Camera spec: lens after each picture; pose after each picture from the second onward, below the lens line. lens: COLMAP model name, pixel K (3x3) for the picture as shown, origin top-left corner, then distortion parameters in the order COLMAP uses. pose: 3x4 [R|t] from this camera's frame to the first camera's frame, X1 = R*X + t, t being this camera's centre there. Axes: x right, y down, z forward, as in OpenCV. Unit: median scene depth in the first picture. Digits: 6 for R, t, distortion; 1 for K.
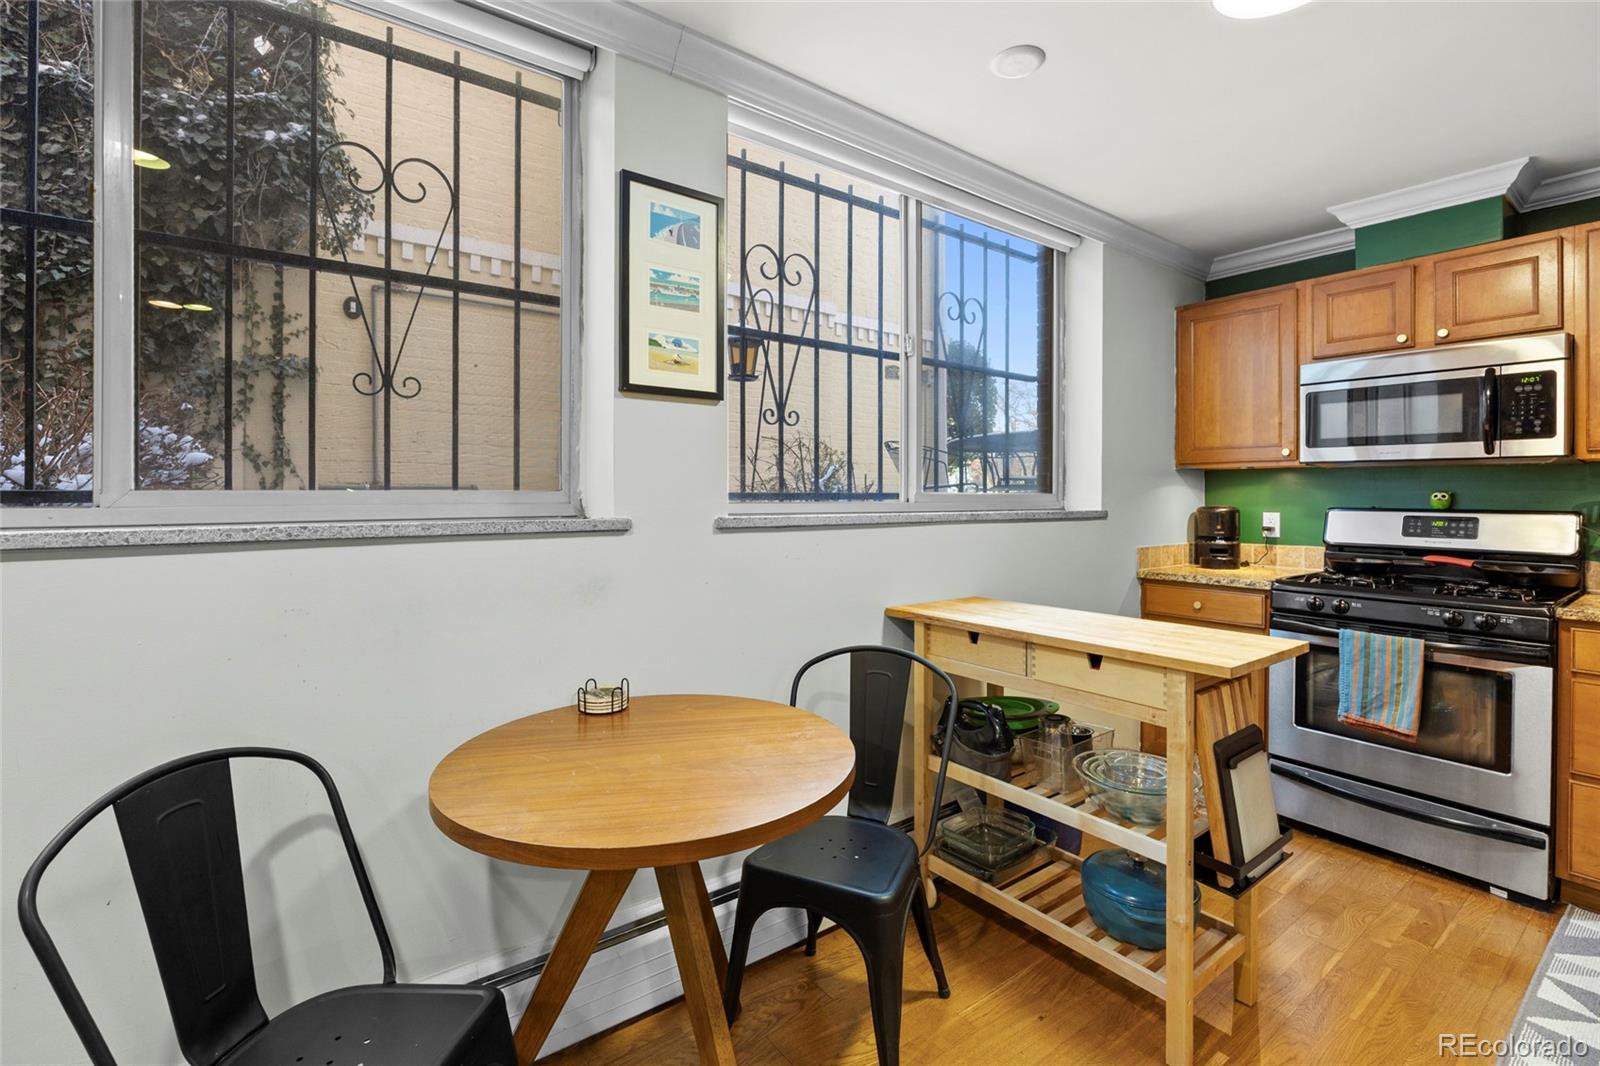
lens RADIAL K [[724.5, 0, 795.5], [0, 724.5, 496.9], [0, 0, 1]] dist [-0.010705, 0.000136]
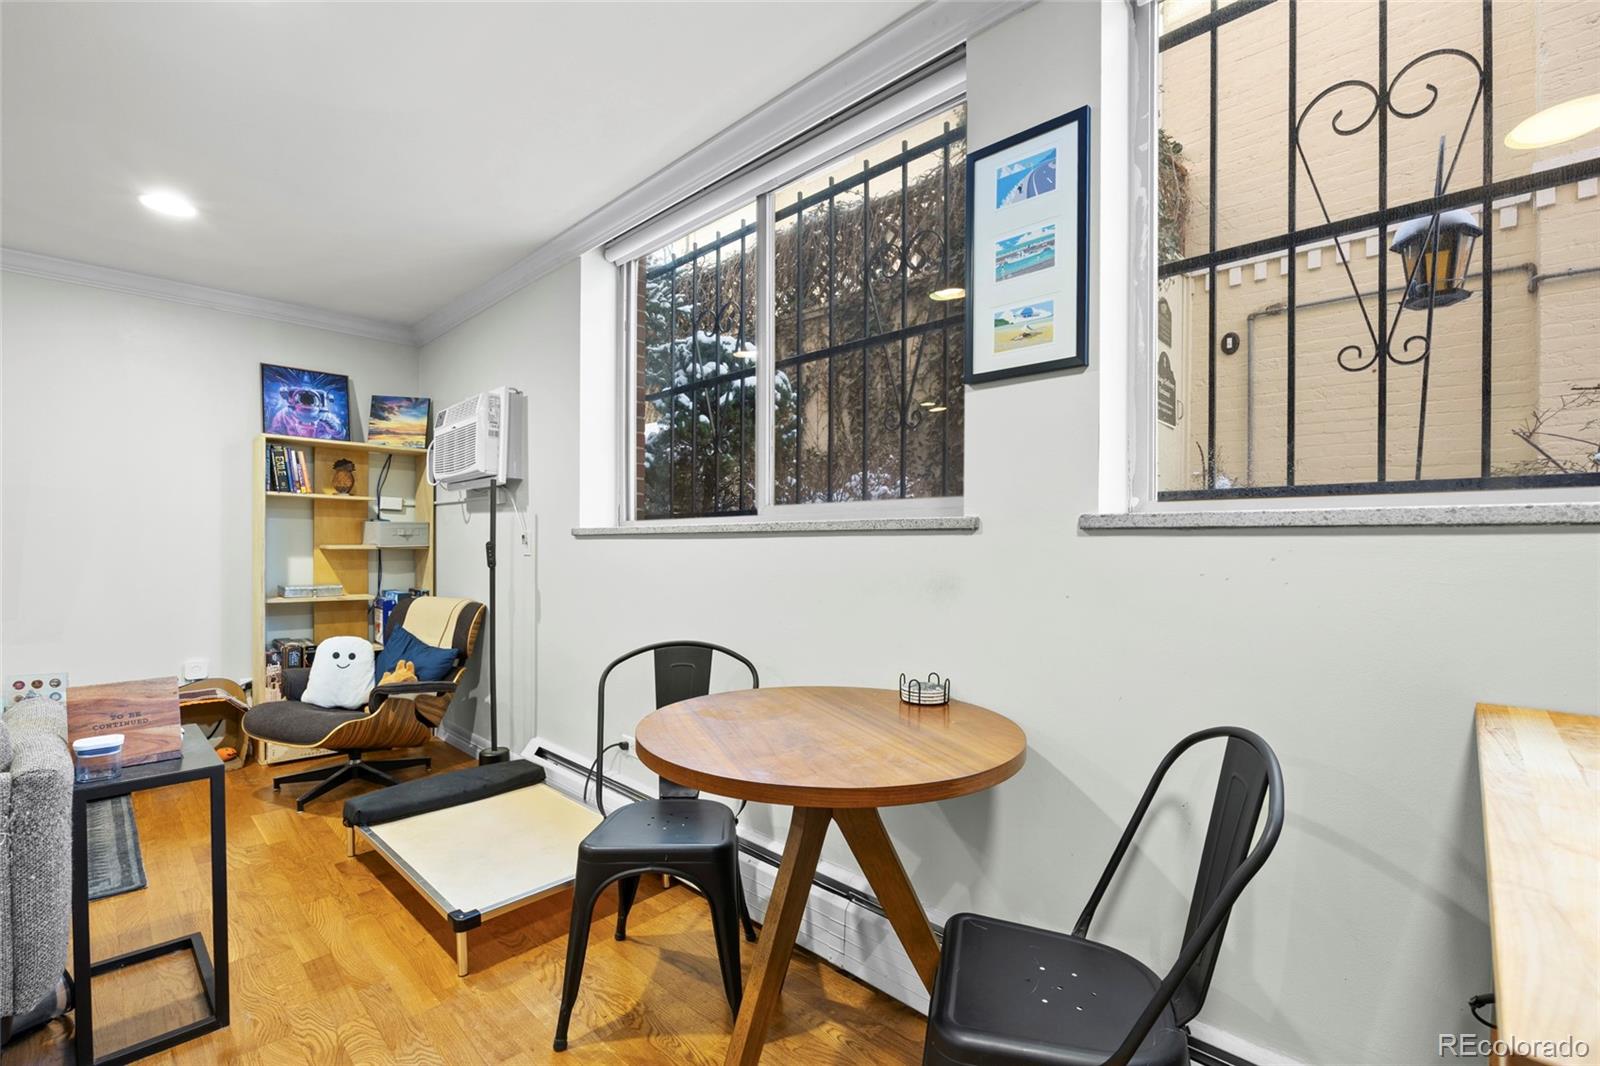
lens RADIAL K [[695.1, 0, 796.9], [0, 695.1, 554.2], [0, 0, 1]] dist [-0.020858, -0.000143]
pose [[0.160928, 0.013479, -0.986874, 0.457902], [-0.007789, 0.999893, 0.012387, 0.050335], [0.986935, 0.005694, 0.161016, 0.448523]]
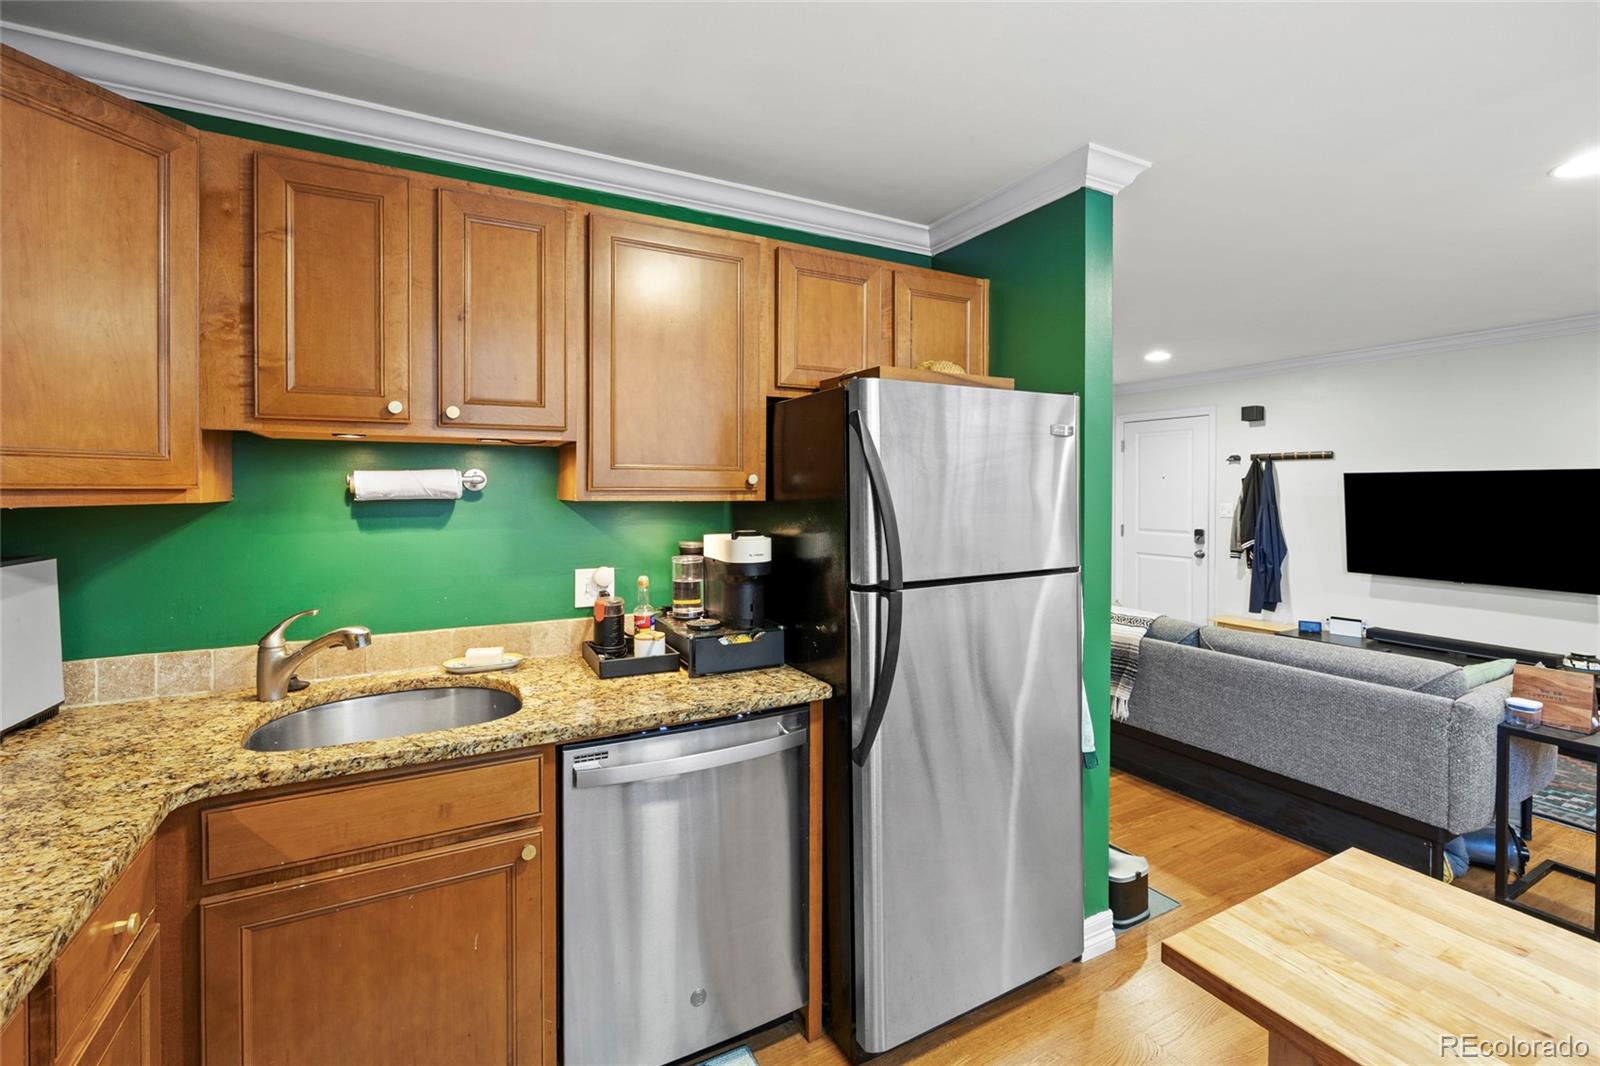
lens RADIAL K [[708.3, 0, 804.6], [0, 708.3, 491.6], [0, 0, 1]] dist [-0.000395, -0.000004]
pose [[-0.989025, -0.005215, 0.147658, 0.609313], [-0.003986, 0.999955, 0.008620, -0.065389], [-0.147696, 0.007937, -0.989001, 1.035885]]
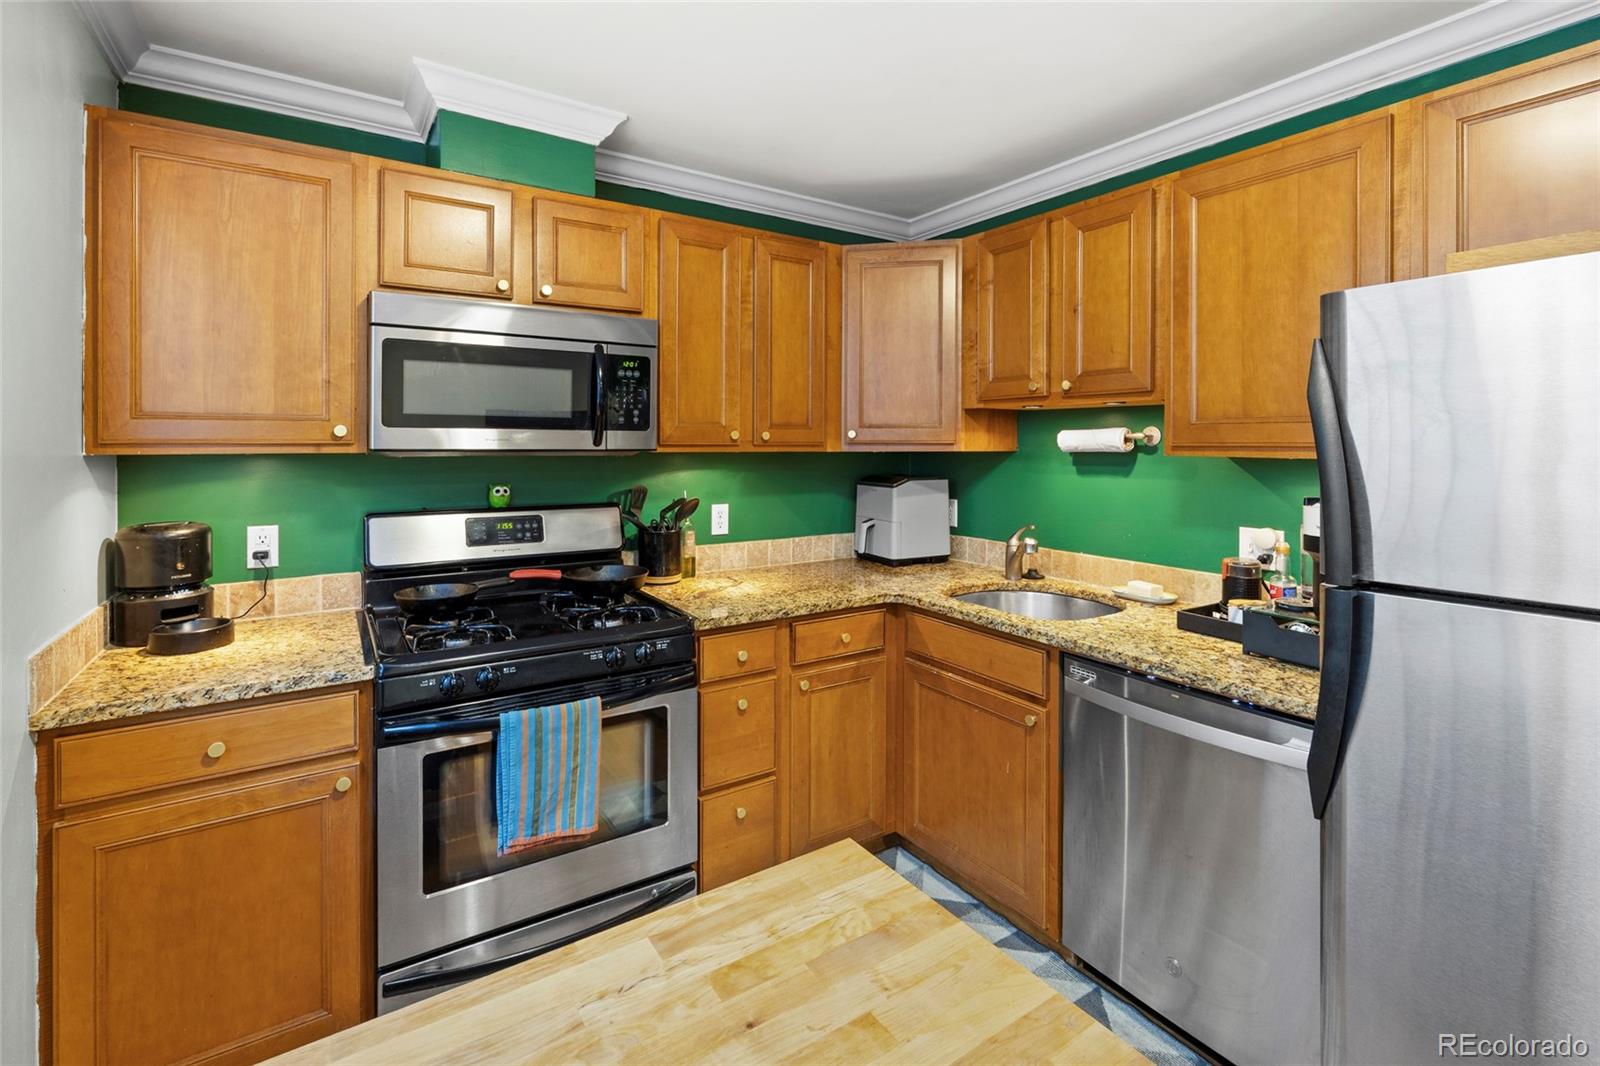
lens RADIAL K [[728.2, 0, 798.8], [0, 728.2, 443.5], [0, 0, 1]] dist [-0.003547, -0.000214]
pose [[0.055677, -0.006409, 0.998428, 0.119051], [-0.000540, 0.999979, 0.006449, -0.066888], [-0.998449, -0.000899, 0.055673, 0.701967]]
